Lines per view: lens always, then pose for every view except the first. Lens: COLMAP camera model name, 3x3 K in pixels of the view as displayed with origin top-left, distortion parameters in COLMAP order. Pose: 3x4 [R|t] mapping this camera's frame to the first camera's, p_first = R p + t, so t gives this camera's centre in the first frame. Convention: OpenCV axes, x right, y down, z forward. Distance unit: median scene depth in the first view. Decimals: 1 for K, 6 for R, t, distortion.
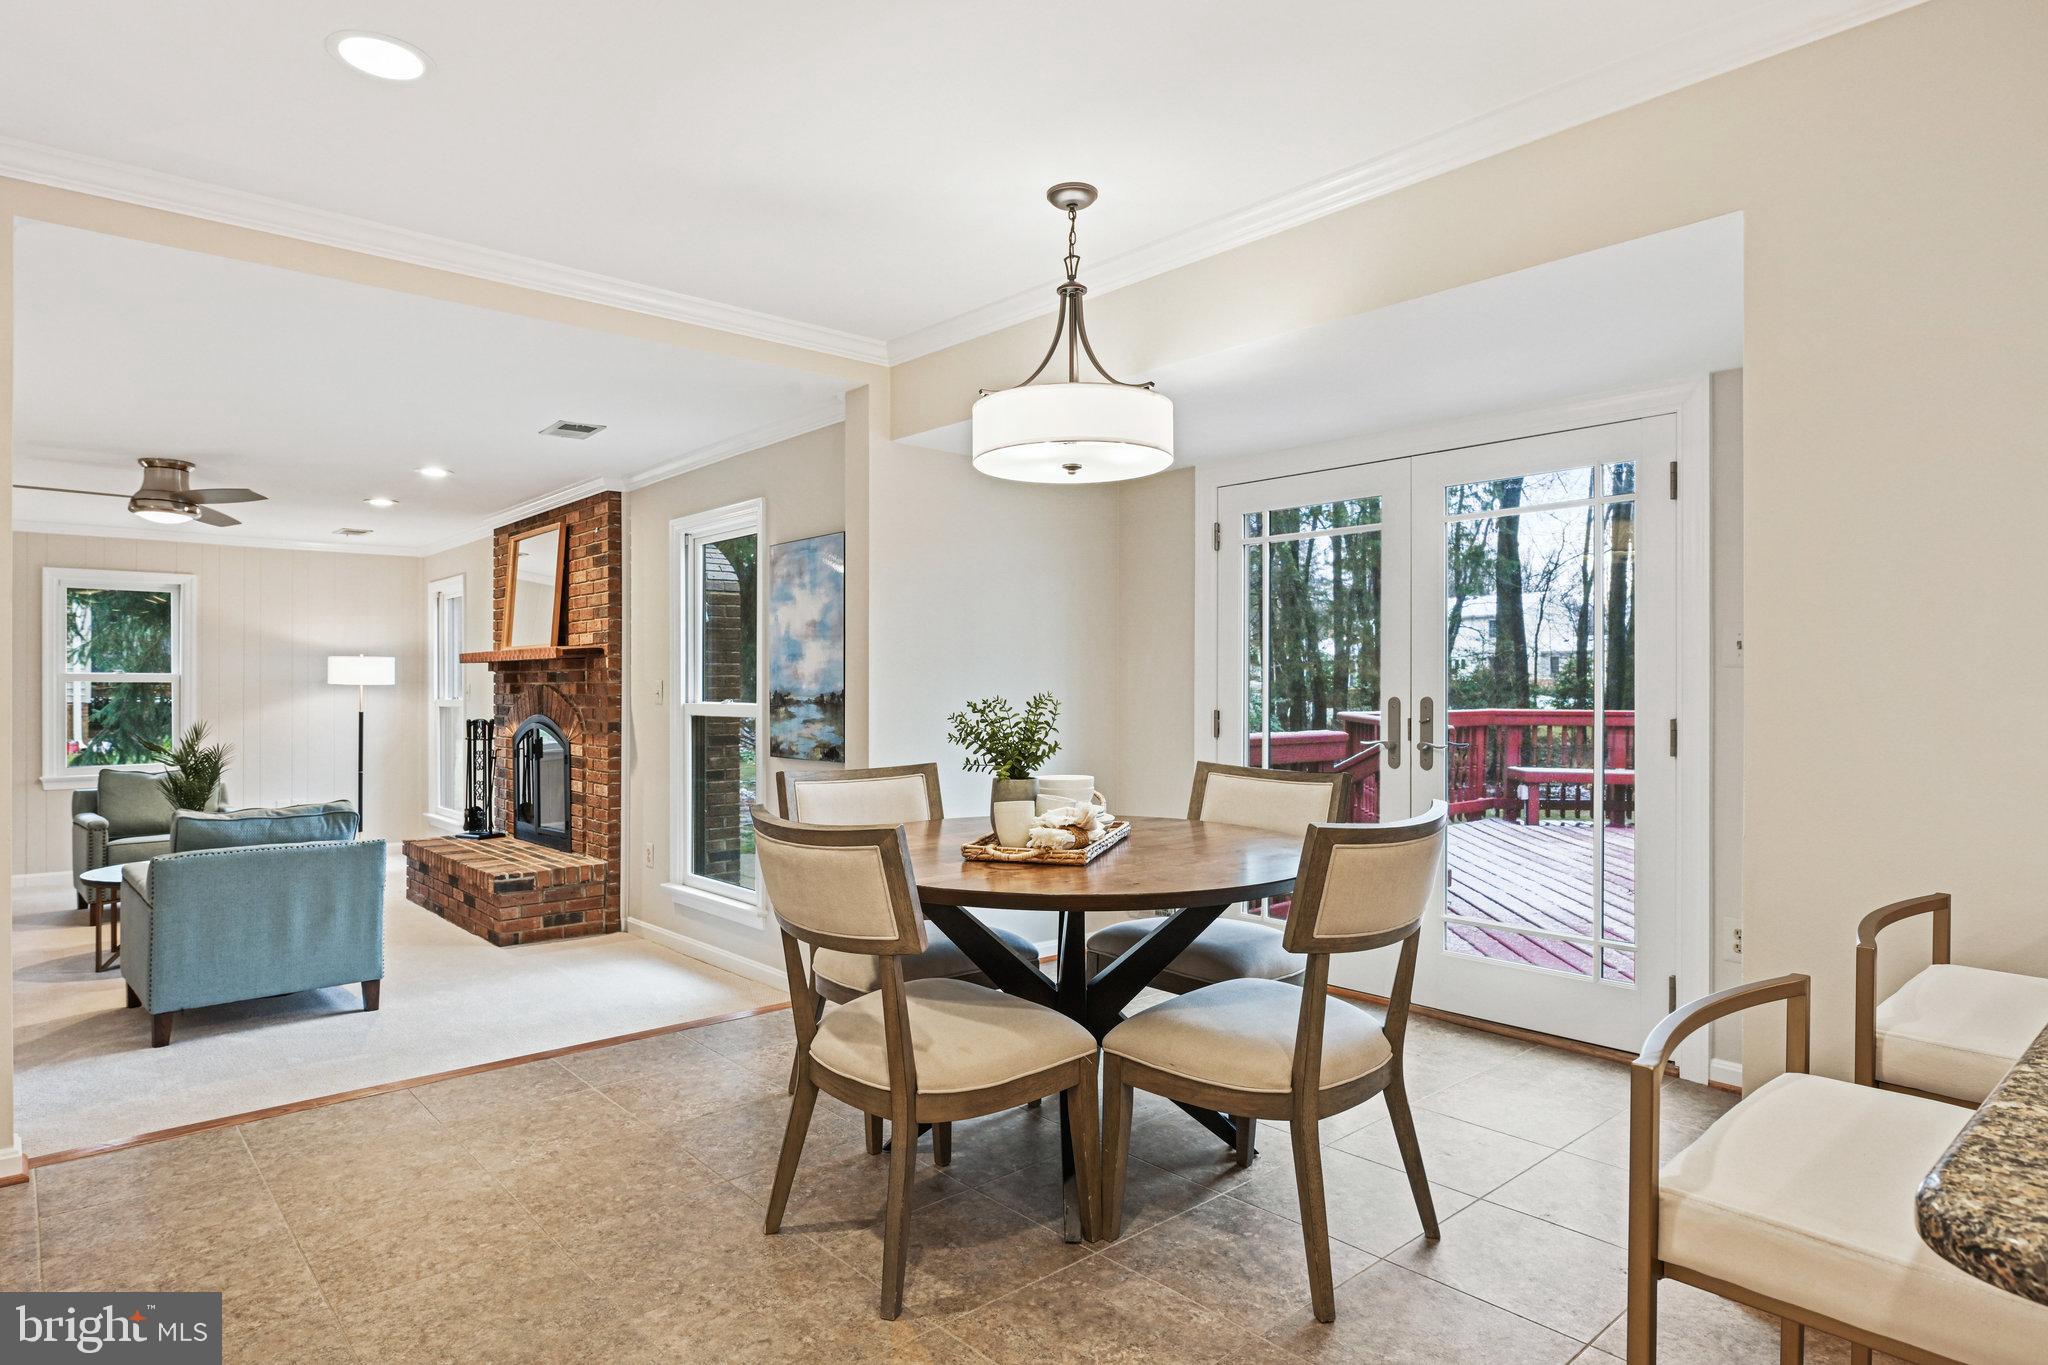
lens RADIAL K [[1146.9, 0, 1025.7], [0, 1146.9, 683.2], [0, 0, 1]] dist [-0.024656, -0.000163]
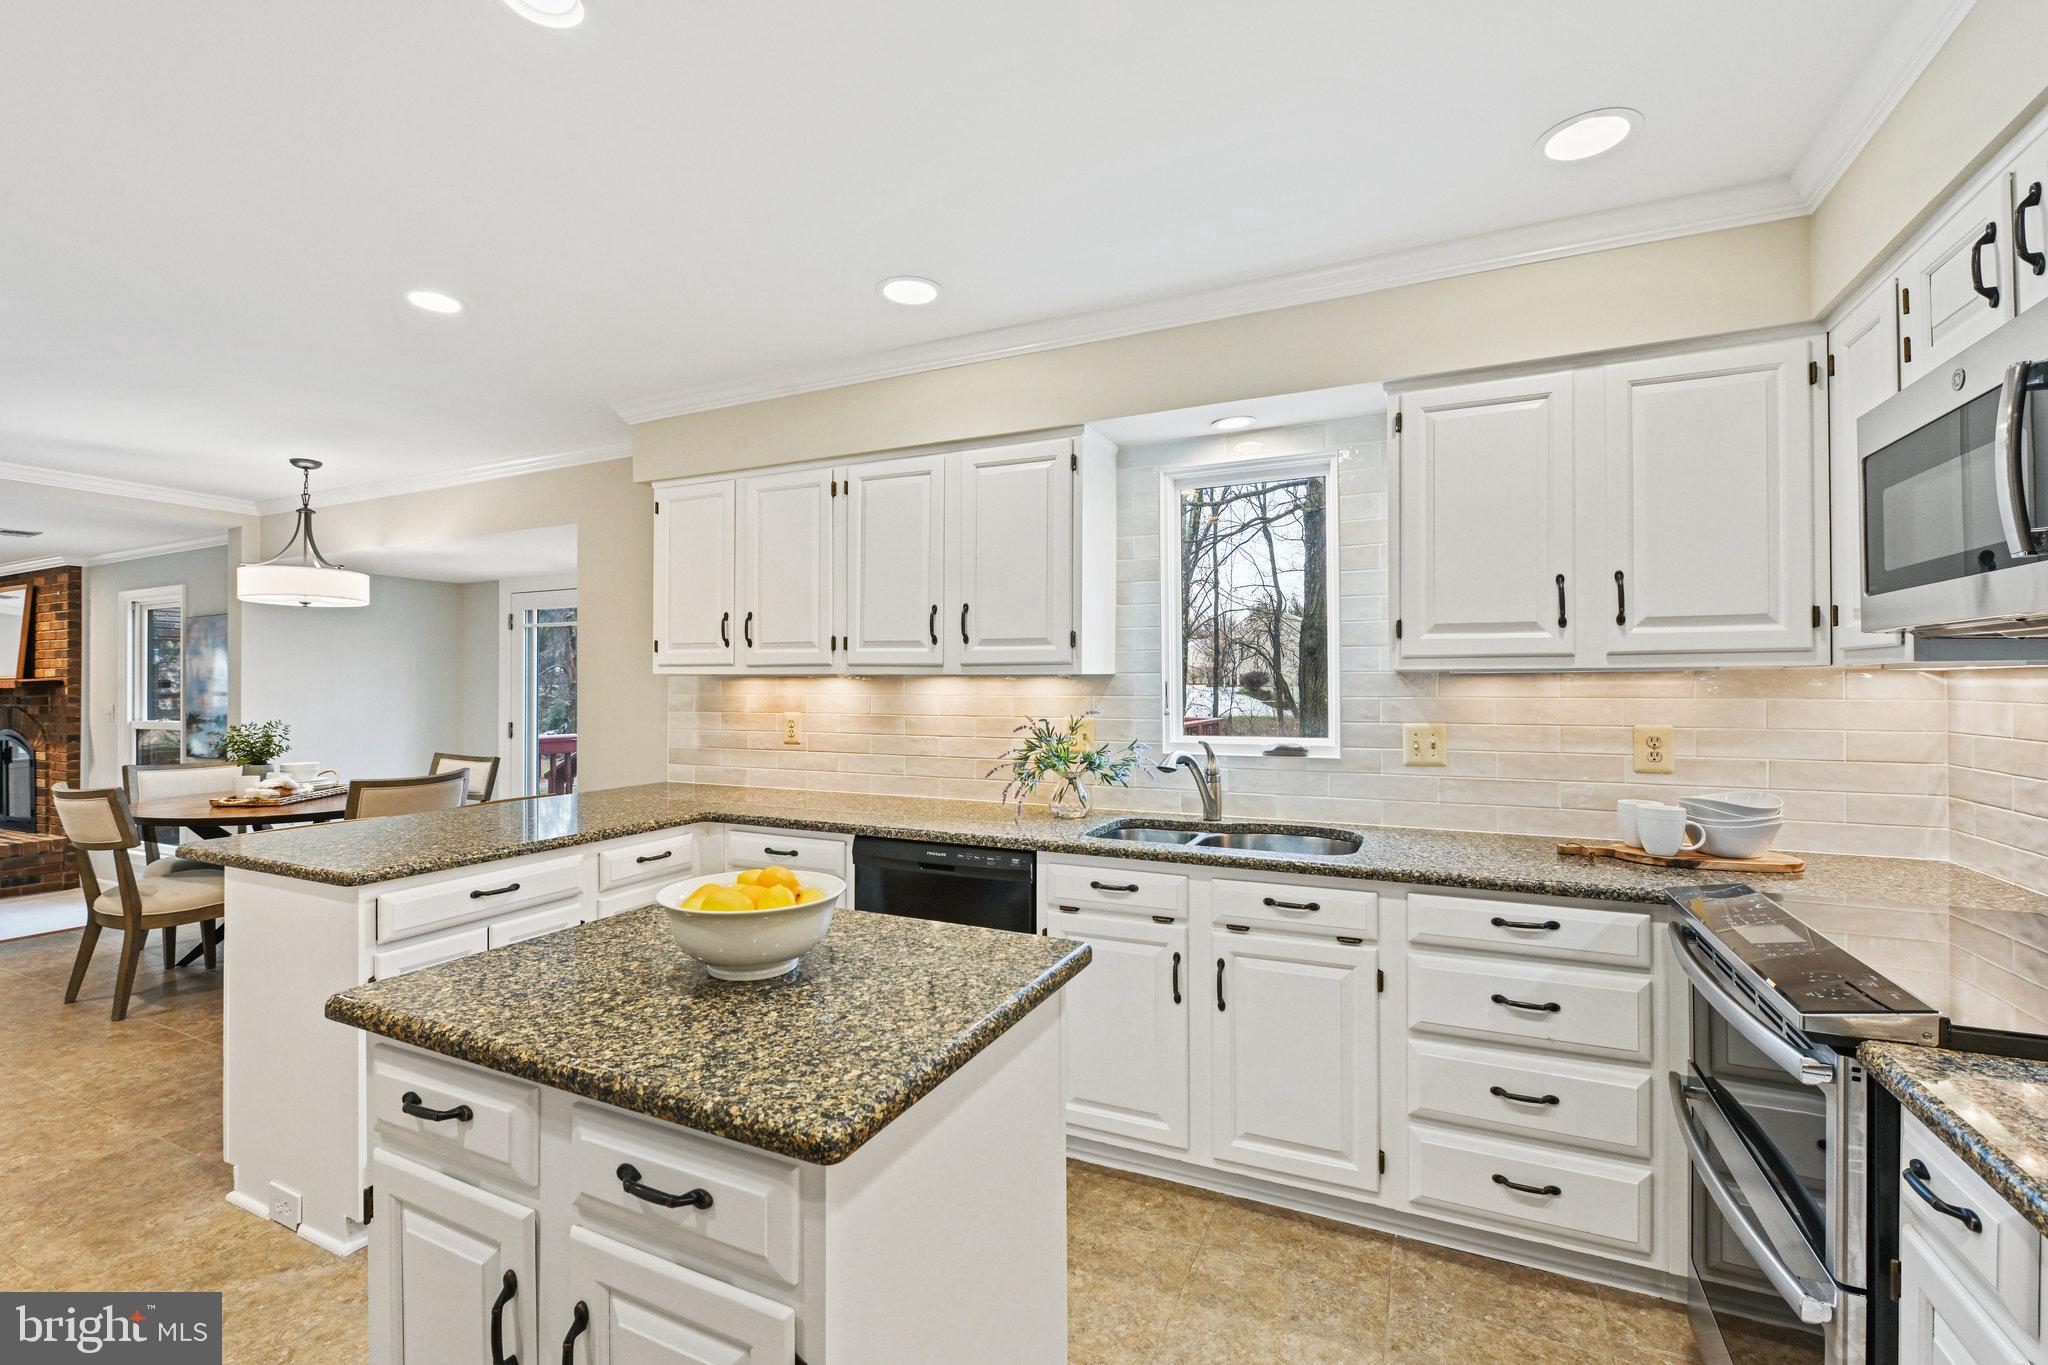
lens RADIAL K [[878.1, 0, 1021.3], [0, 878.1, 680.4], [0, 0, 1]] dist [-0.013545, 0.000411]
pose [[0.919269, 0.000392, 0.393630, 0.276433], [0.002002, 0.999982, -0.005671, -0.022786], [-0.393625, 0.006001, 0.919251, -0.399342]]
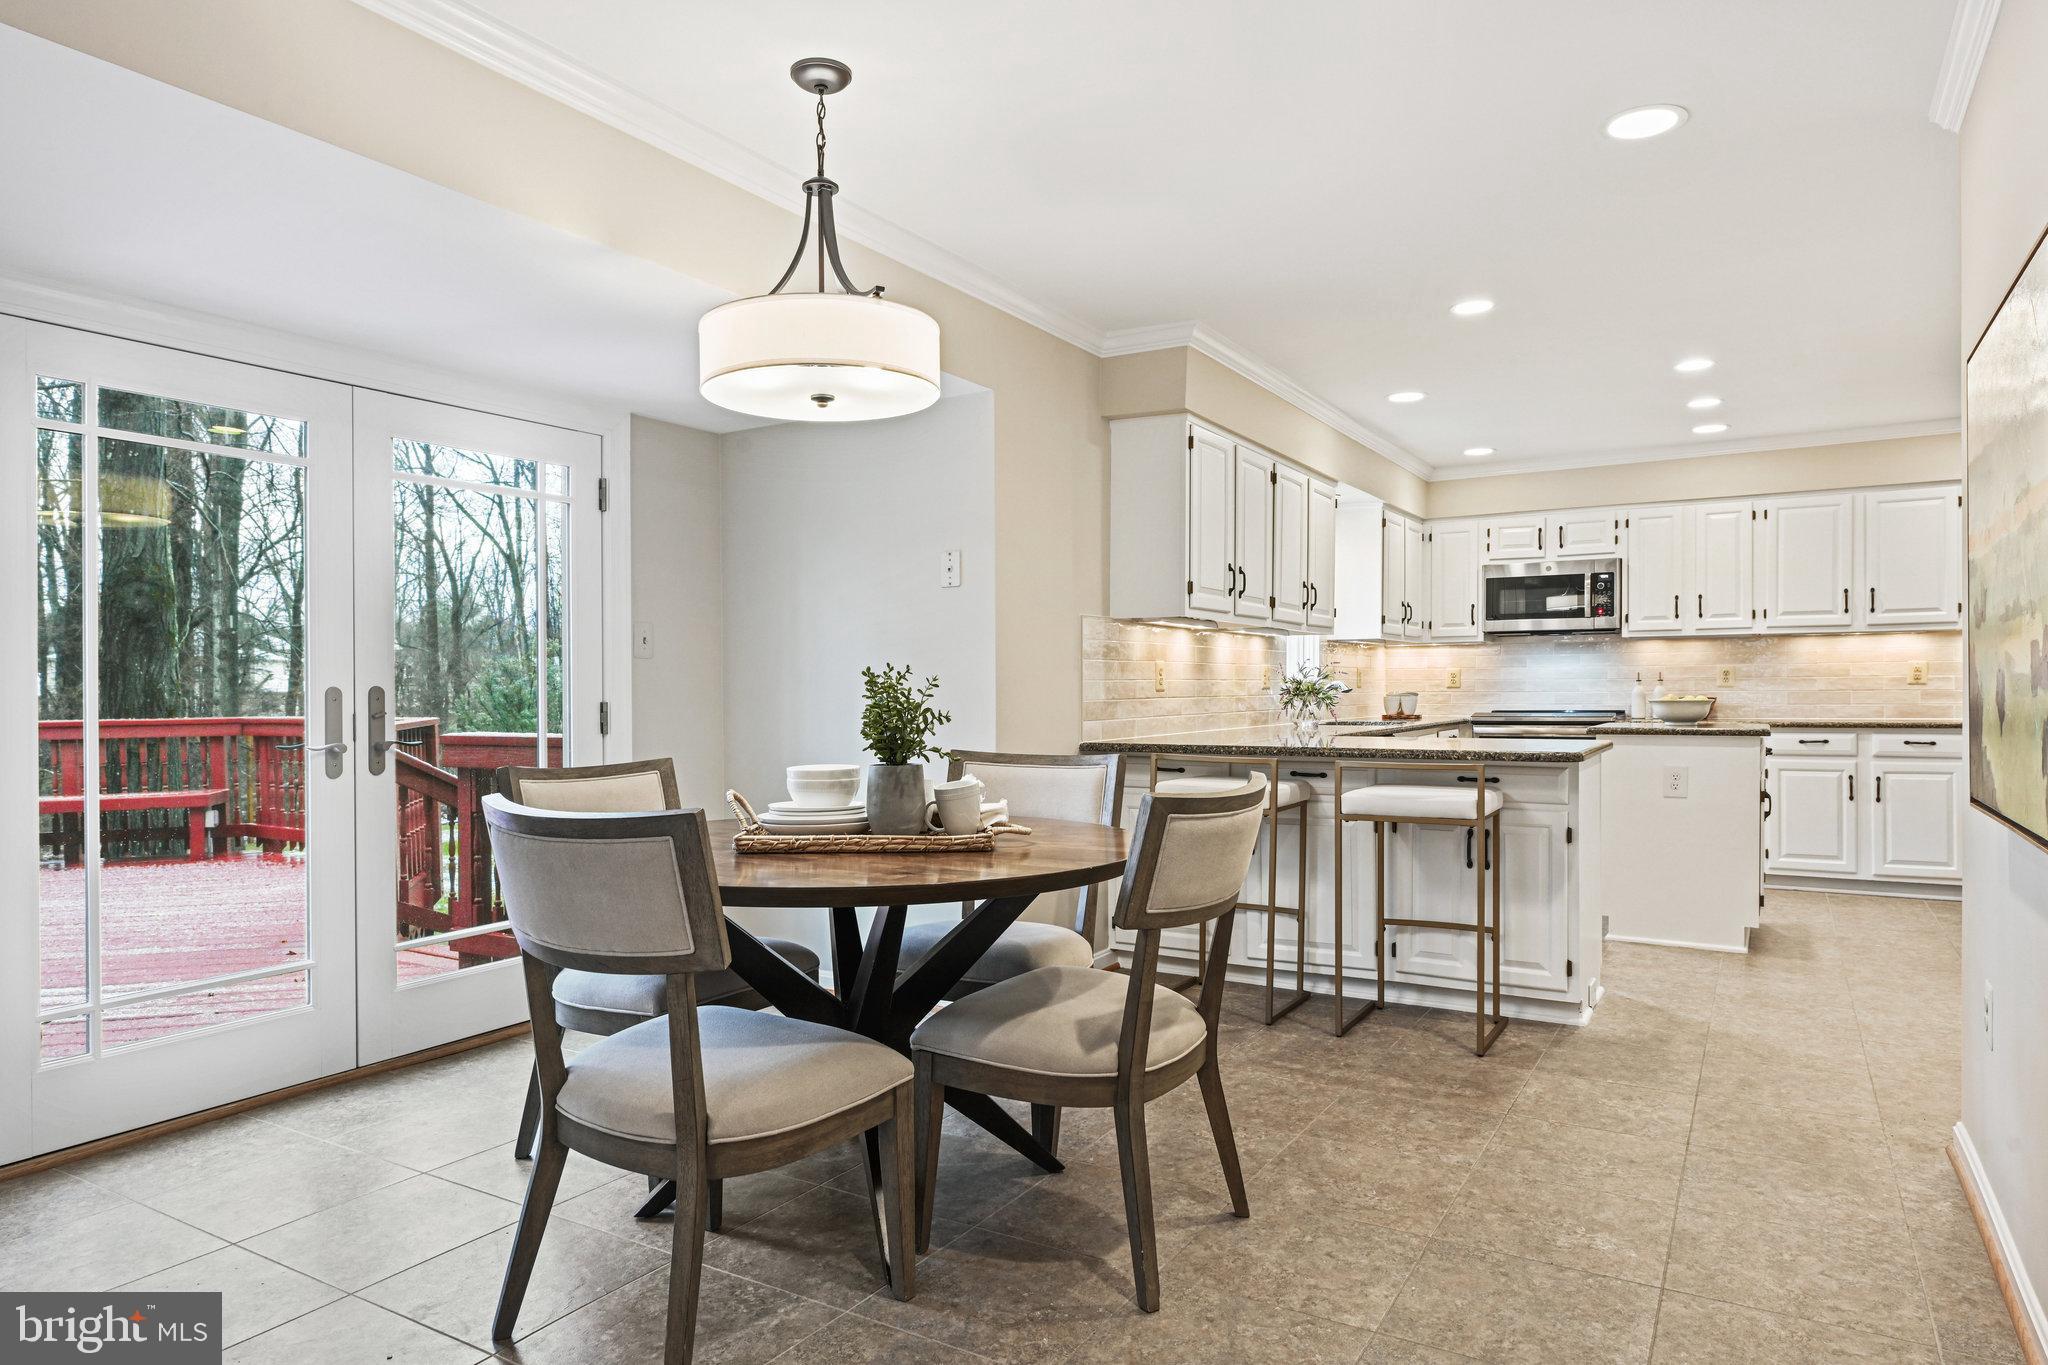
lens RADIAL K [[1248.8, 0, 1031.2], [0, 1248.8, 701.7], [0, 0, 1]] dist [0.009507, 0.001258]
pose [[-0.304622, -0.012467, 0.952392, -0.425532], [0.004228, 0.999887, 0.014441, 0.010684], [-0.952464, 0.008425, -0.304535, 0.545682]]
